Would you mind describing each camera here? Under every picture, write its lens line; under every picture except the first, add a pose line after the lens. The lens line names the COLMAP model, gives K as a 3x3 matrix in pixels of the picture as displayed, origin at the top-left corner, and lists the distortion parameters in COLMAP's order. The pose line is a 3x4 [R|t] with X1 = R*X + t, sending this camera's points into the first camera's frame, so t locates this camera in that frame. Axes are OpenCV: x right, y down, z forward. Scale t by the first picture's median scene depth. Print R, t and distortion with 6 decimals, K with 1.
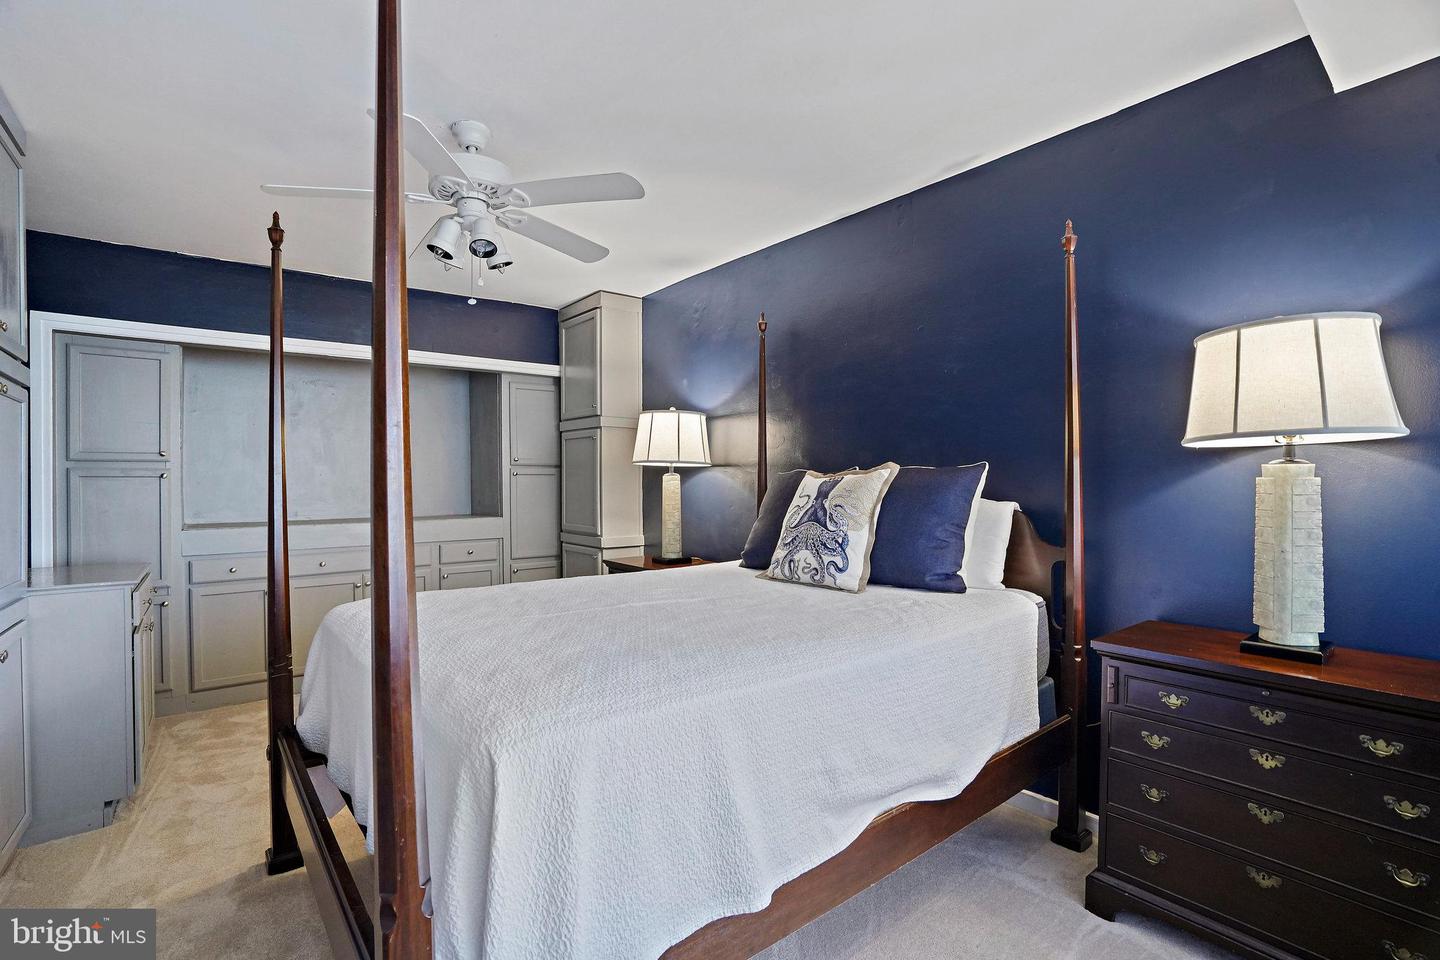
lens RADIAL K [[688.5, 0, 705.2], [0, 688.5, 479.3], [0, 0, 1]] dist [-0.043803, 0.015445]
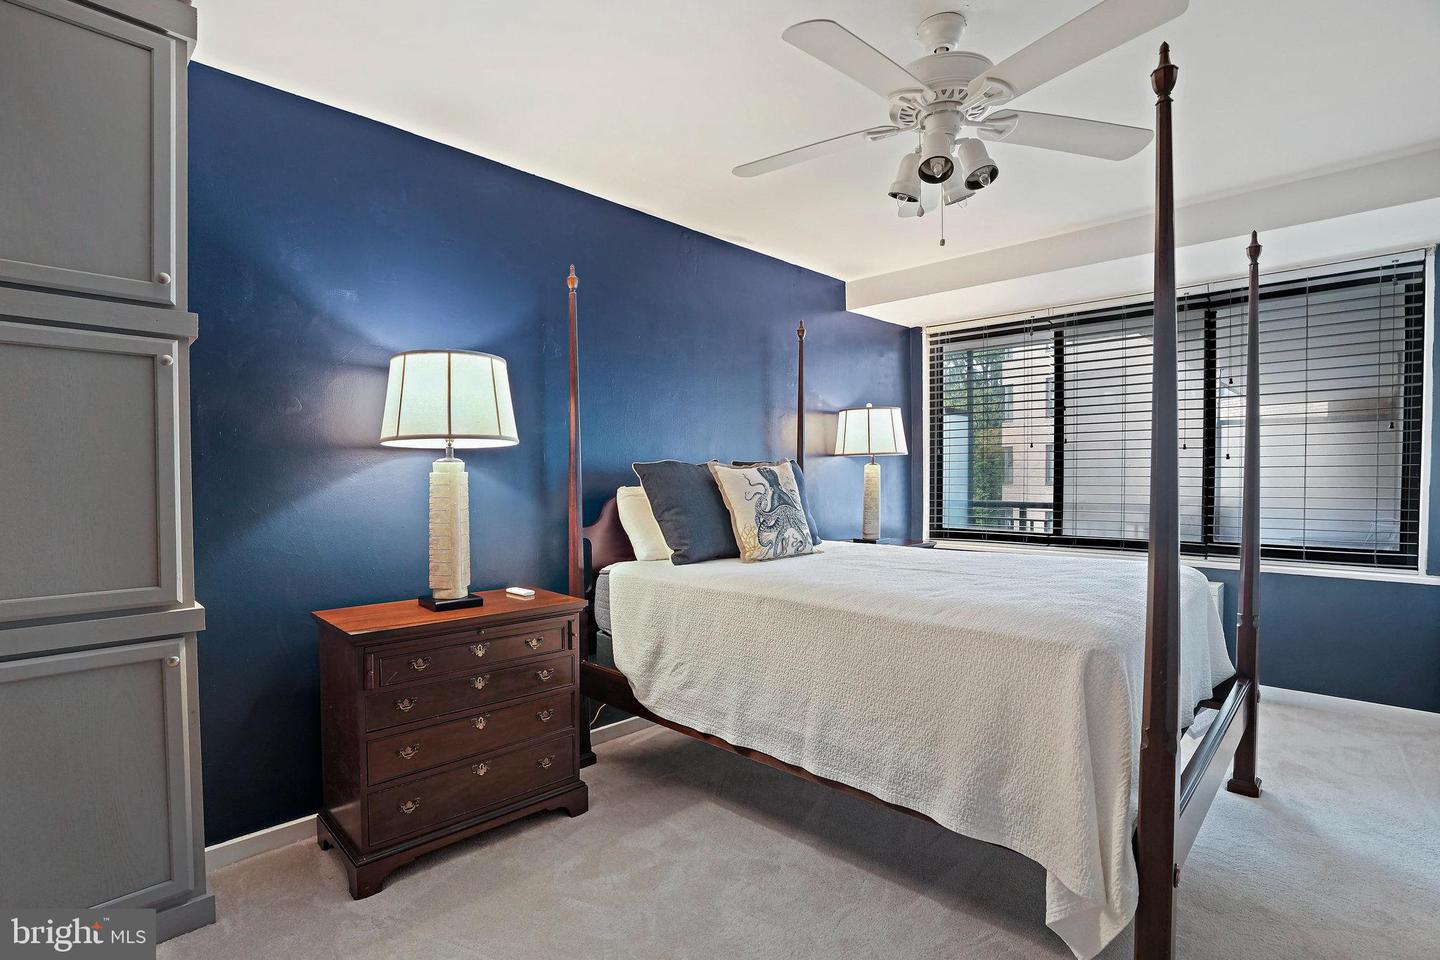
lens RADIAL K [[688.5, 0, 716.5], [0, 688.5, 485.1], [0, 0, 1]] dist [-0.043803, 0.015445]
pose [[-0.145006, -0.014011, 0.989332, -1.010273], [0.002923, 0.999889, 0.014589, 0.009240], [-0.989426, 0.005007, -0.144949, 1.279371]]
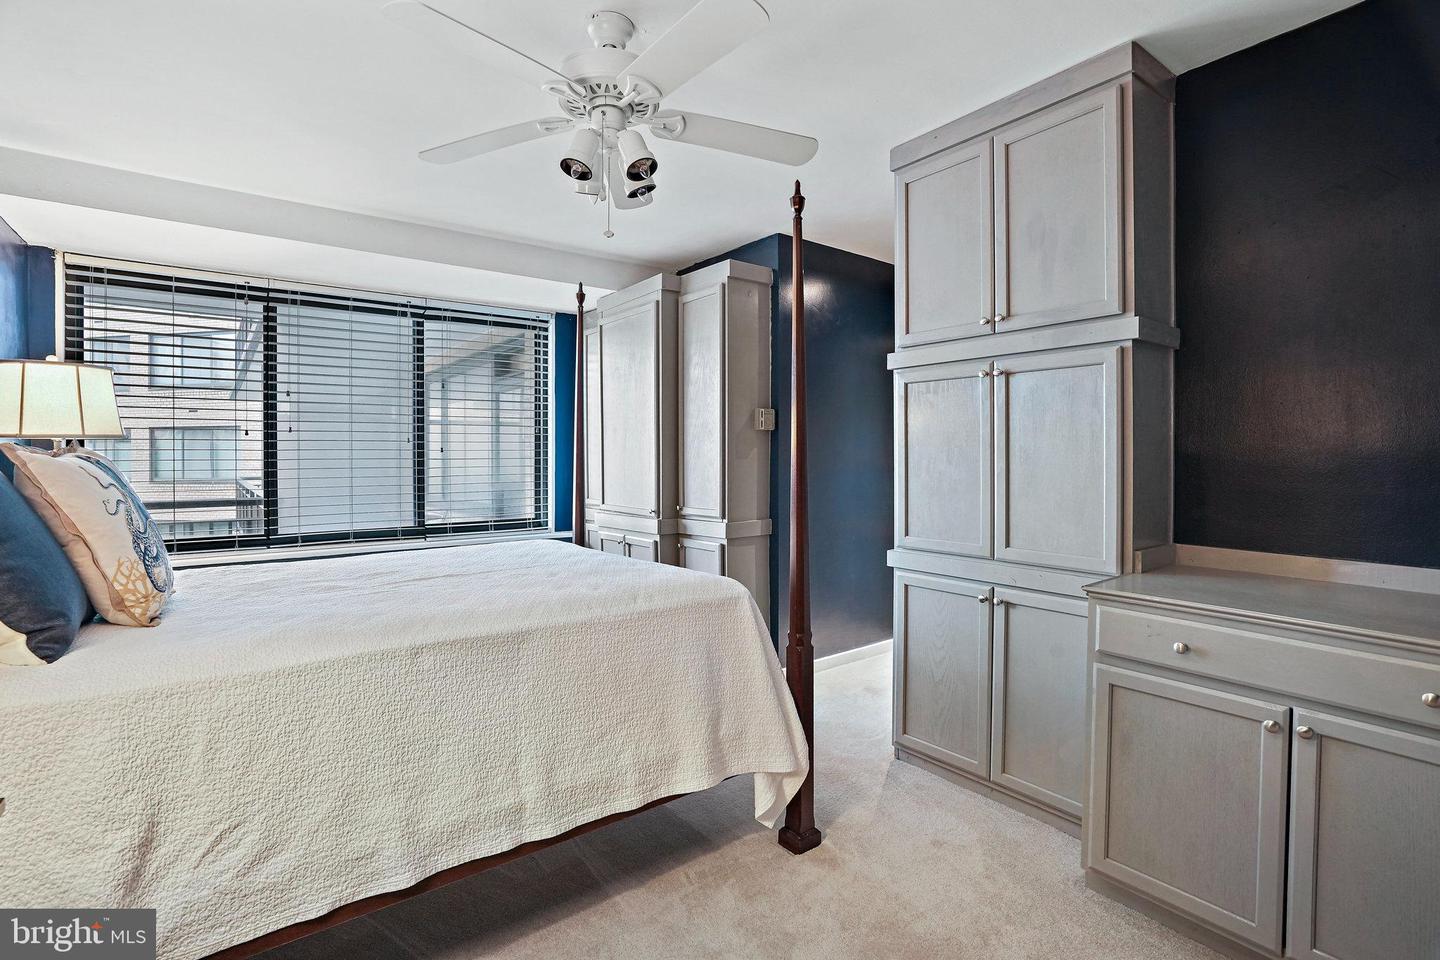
lens RADIAL K [[688.5, 0, 702.6], [0, 688.5, 456.2], [0, 0, 1]] dist [-0.043803, 0.015445]
pose [[-0.999874, 0.010036, 0.012335, -0.411474], [0.009945, 0.999923, -0.007379, 0.006598], [-0.012408, -0.007256, -0.999897, 1.681488]]
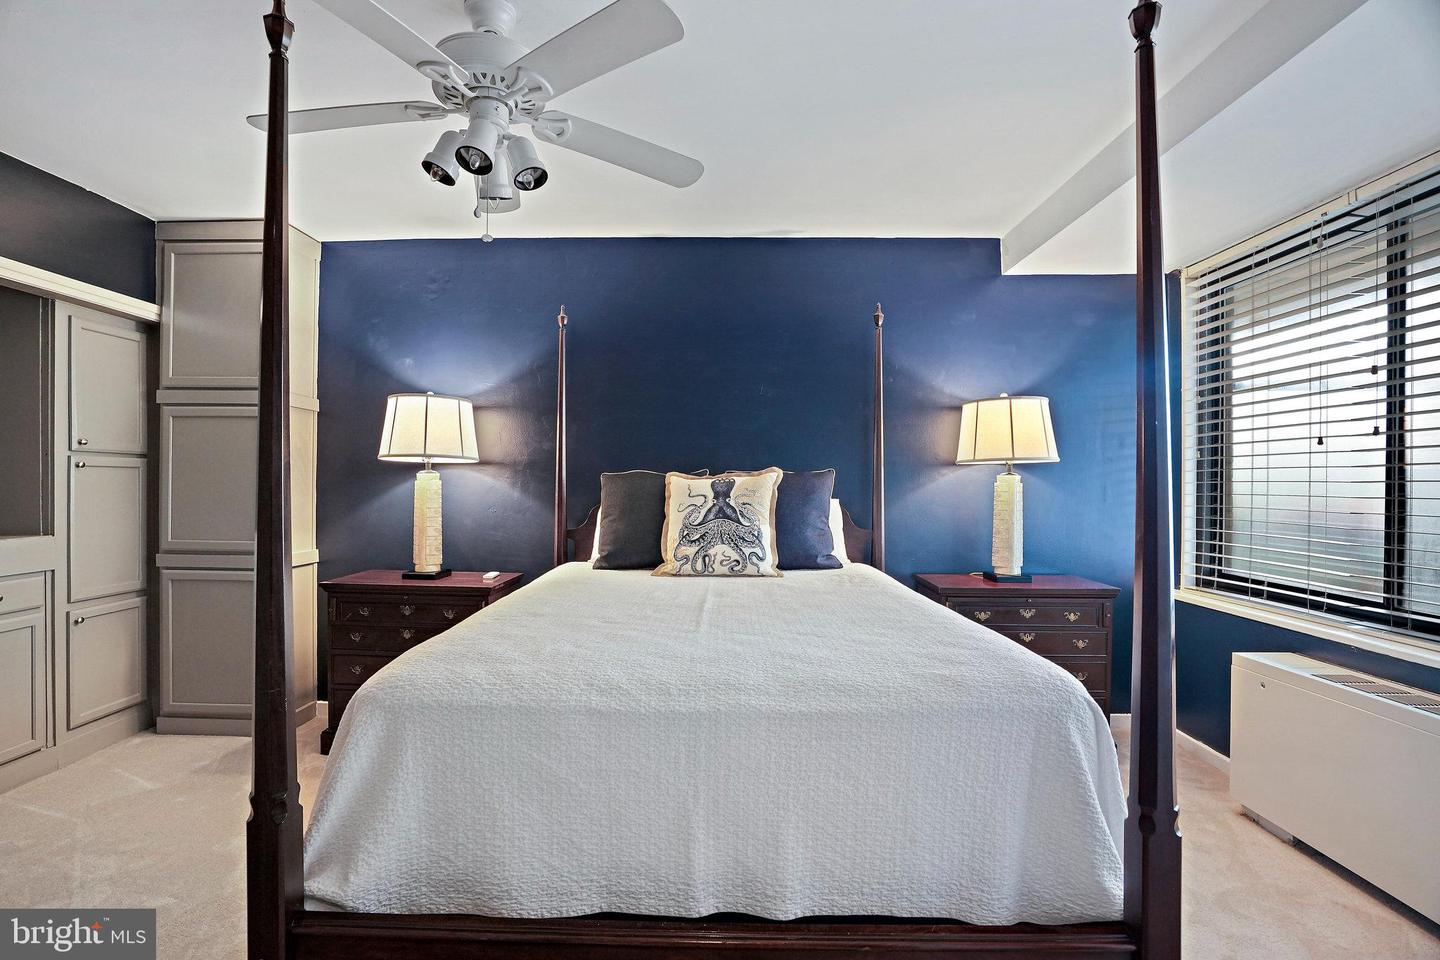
lens RADIAL K [[660.9, 0, 721.2], [0, 660.9, 486.0], [0, 0, 1]] dist [-0.039027, 0.000570]
pose [[0.620955, 0.006981, 0.783815, -0.669987], [-0.010953, 0.999940, -0.000229, 0.009398], [-0.783770, -0.008443, 0.620994, 0.339801]]
